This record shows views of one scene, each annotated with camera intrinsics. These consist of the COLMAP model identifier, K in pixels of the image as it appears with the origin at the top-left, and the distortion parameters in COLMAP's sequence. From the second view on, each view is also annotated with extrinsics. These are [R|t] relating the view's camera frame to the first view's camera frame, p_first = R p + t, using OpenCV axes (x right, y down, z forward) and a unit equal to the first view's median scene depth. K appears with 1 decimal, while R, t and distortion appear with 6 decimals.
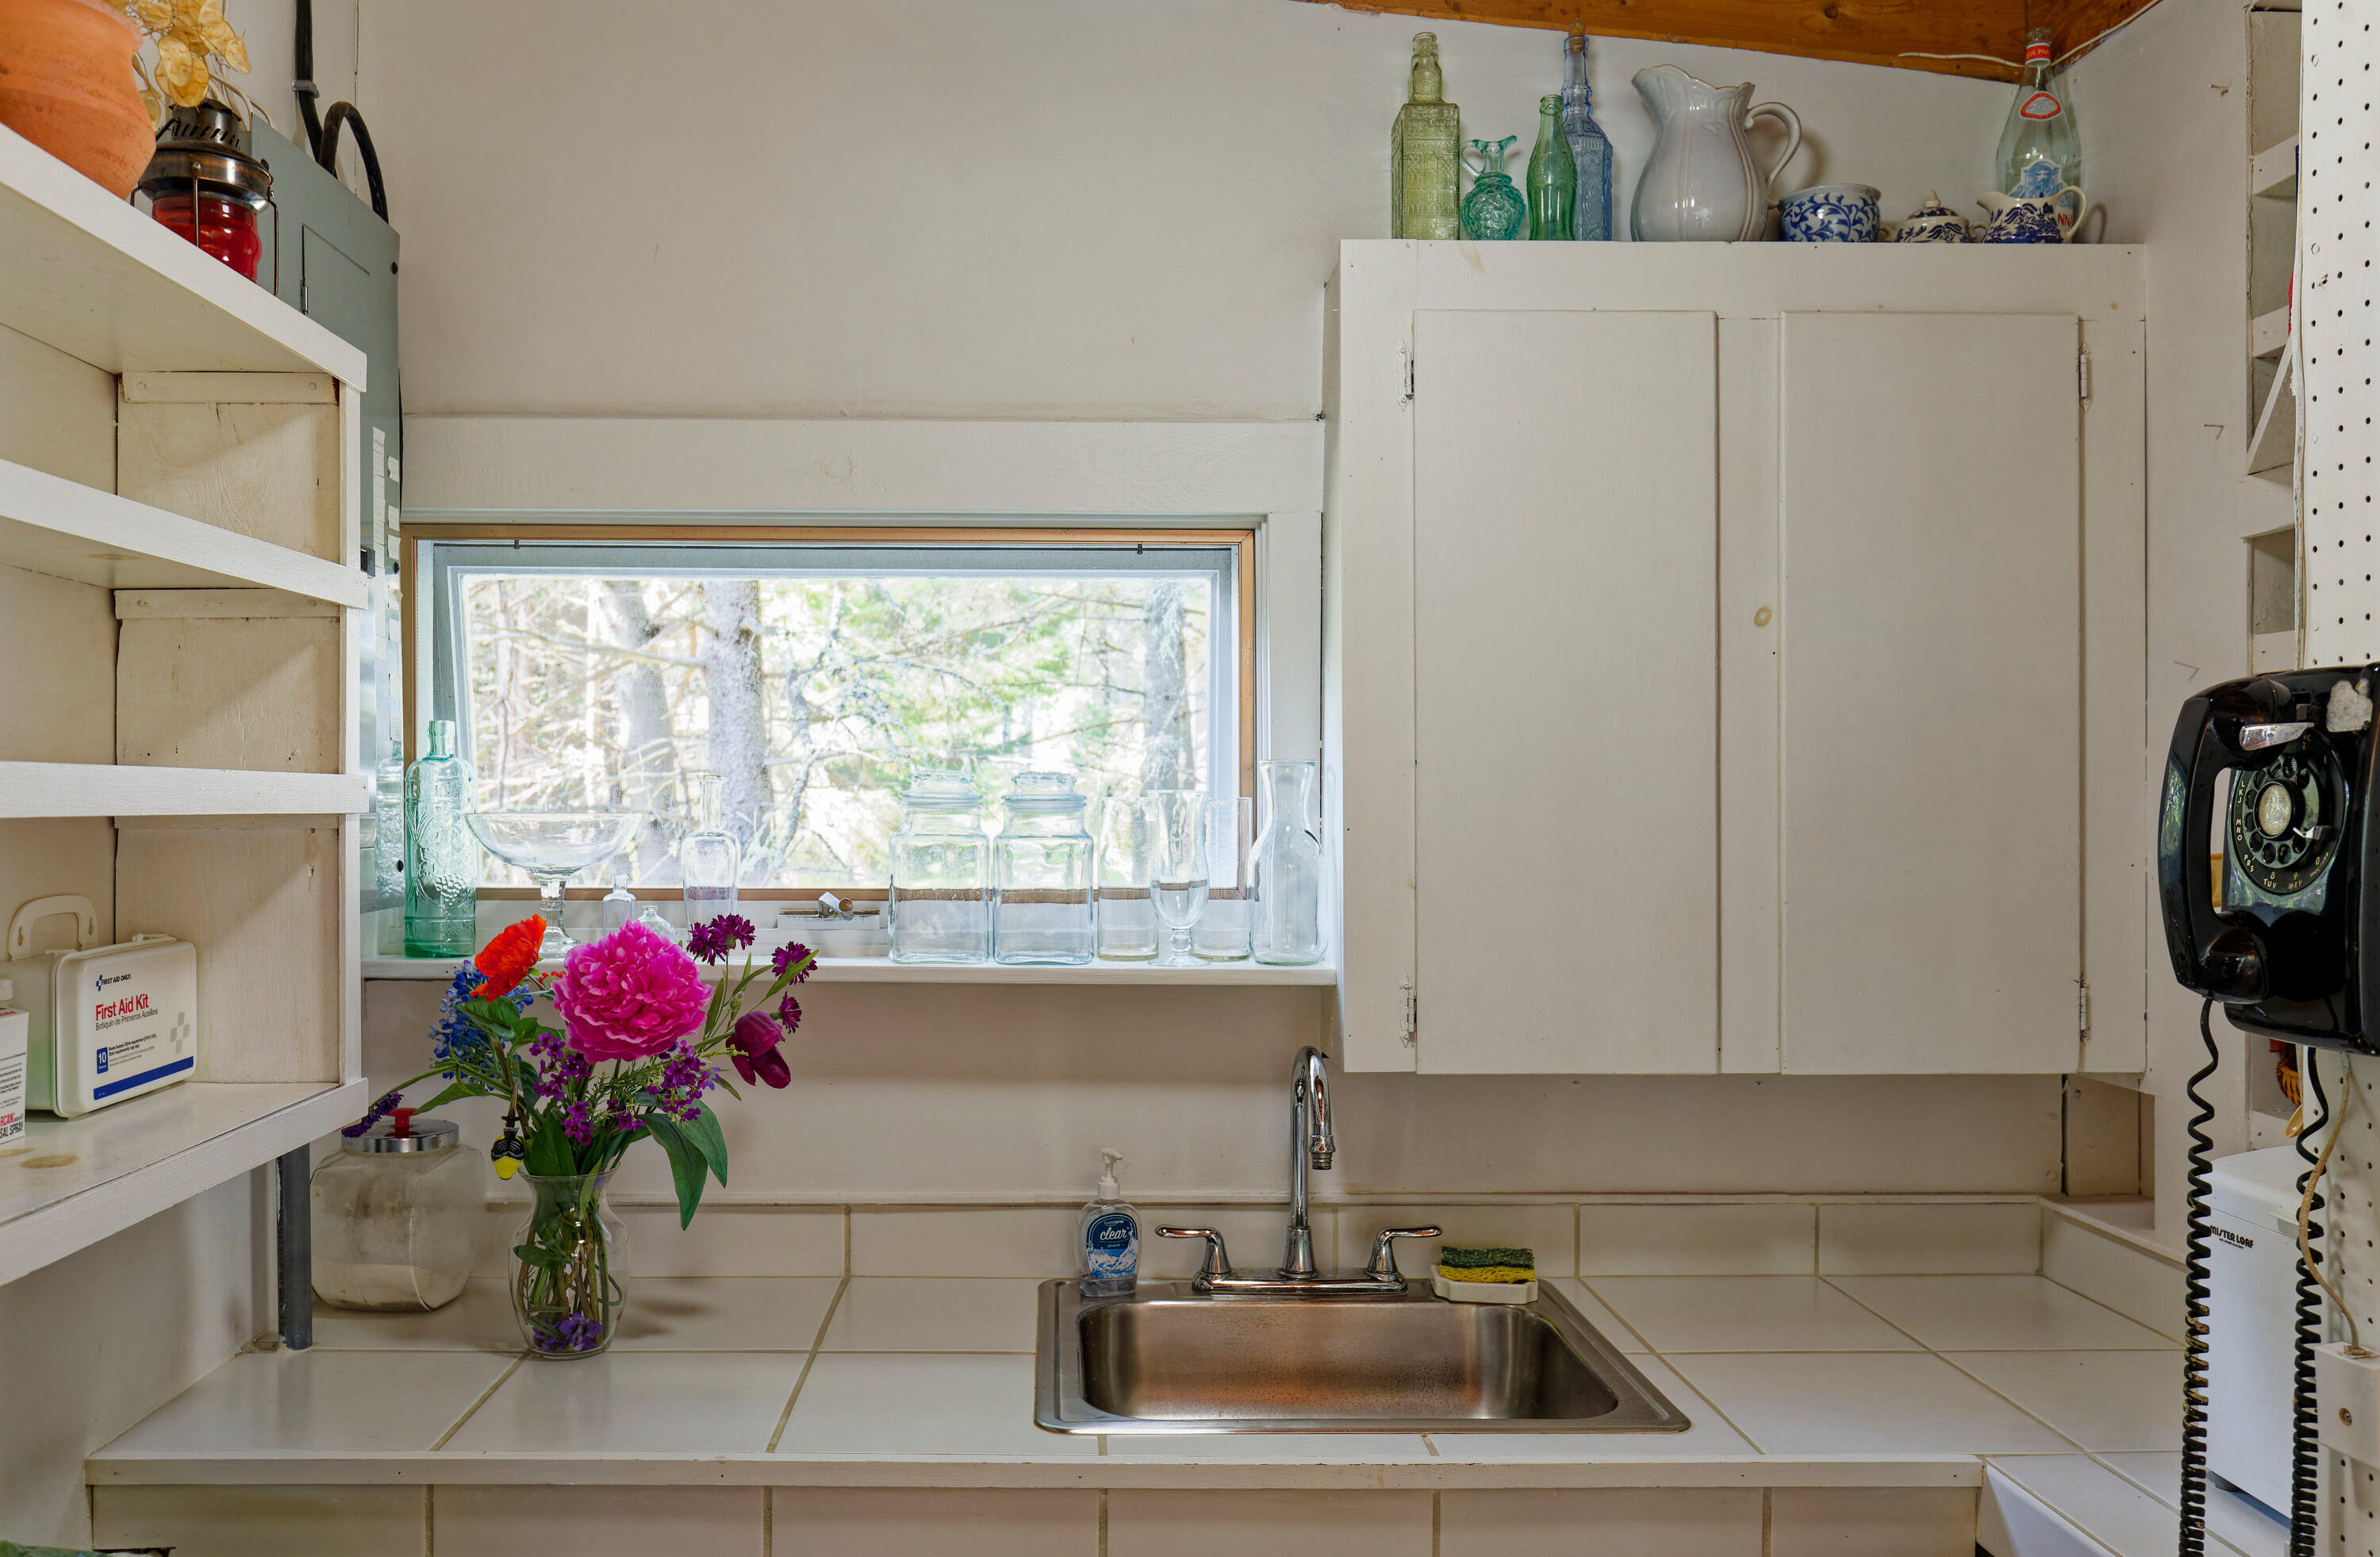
lens RADIAL K [[1893.1, 0, 1185.5], [0, 1893.1, 788.2], [0, 0, 1]] dist [0.002128, 0.000277]
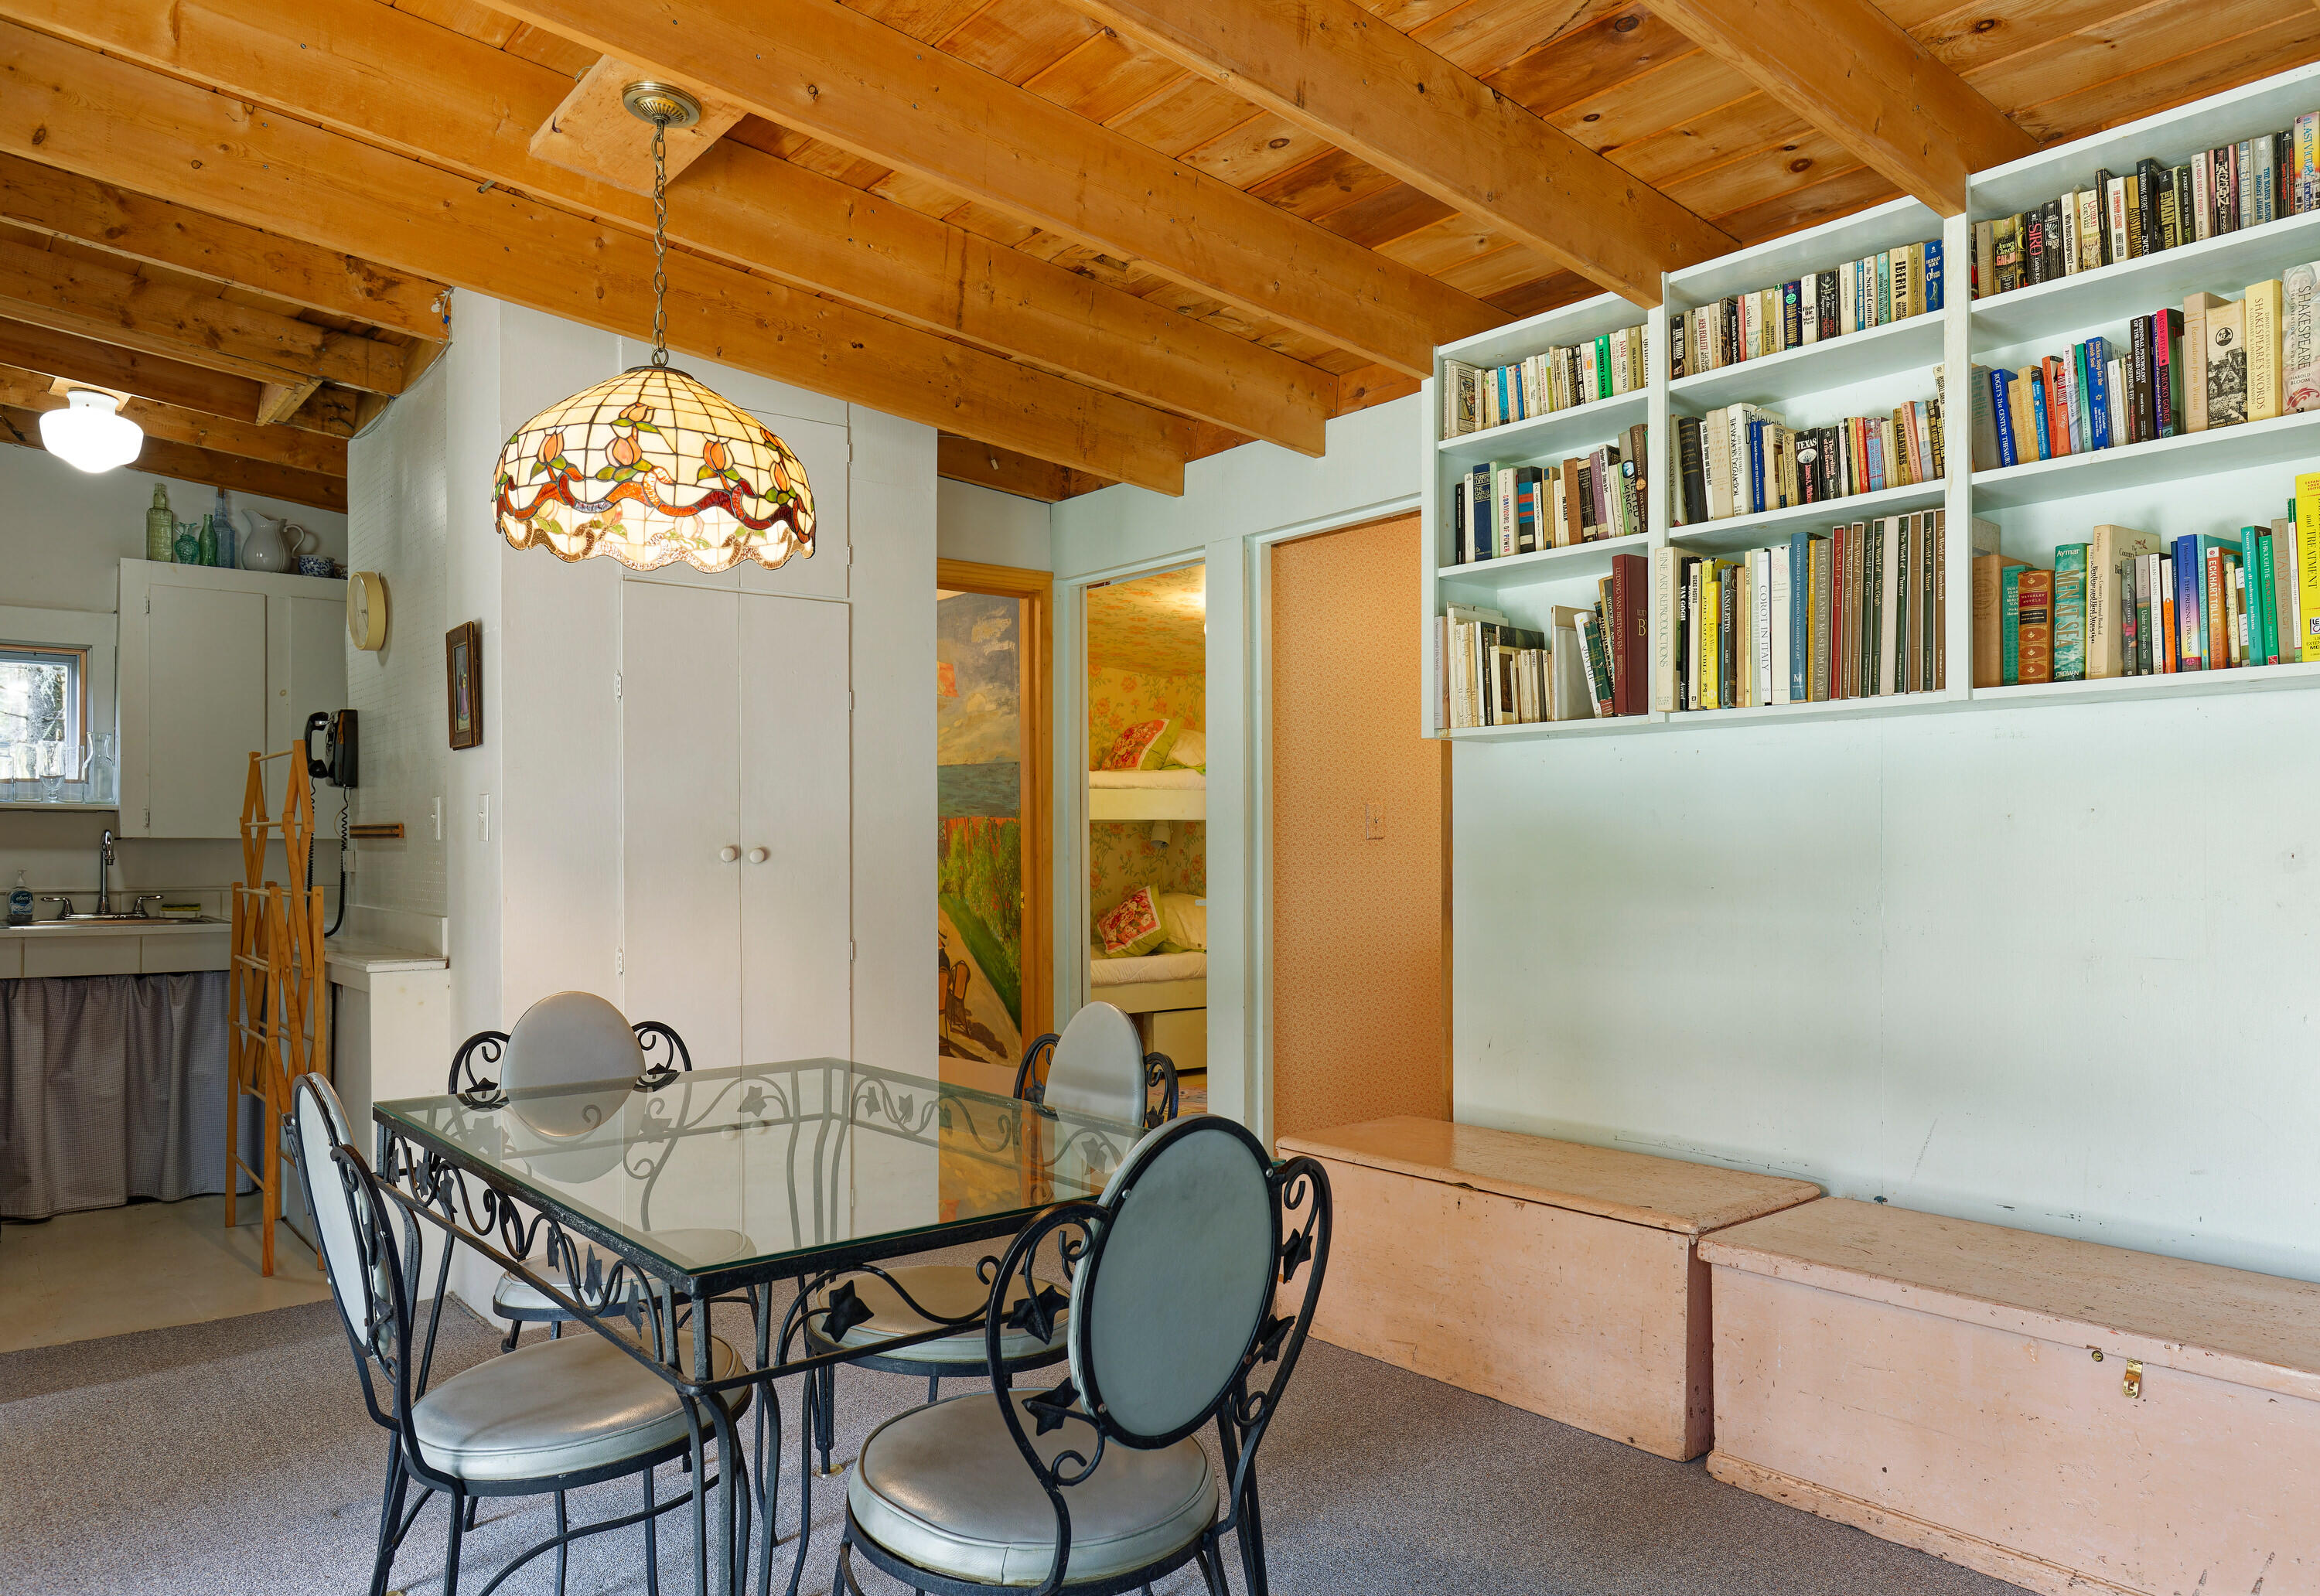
lens RADIAL K [[1575.7, 0, 1160.4], [0, 1575.7, 799.4], [0, 0, 1]] dist [0.008919, 0.002668]
pose [[0.807441, 0.007540, 0.589901, -0.062495], [0.000692, 0.999906, -0.013727, 0.116921], [-0.589949, 0.011492, 0.807359, -1.877652]]
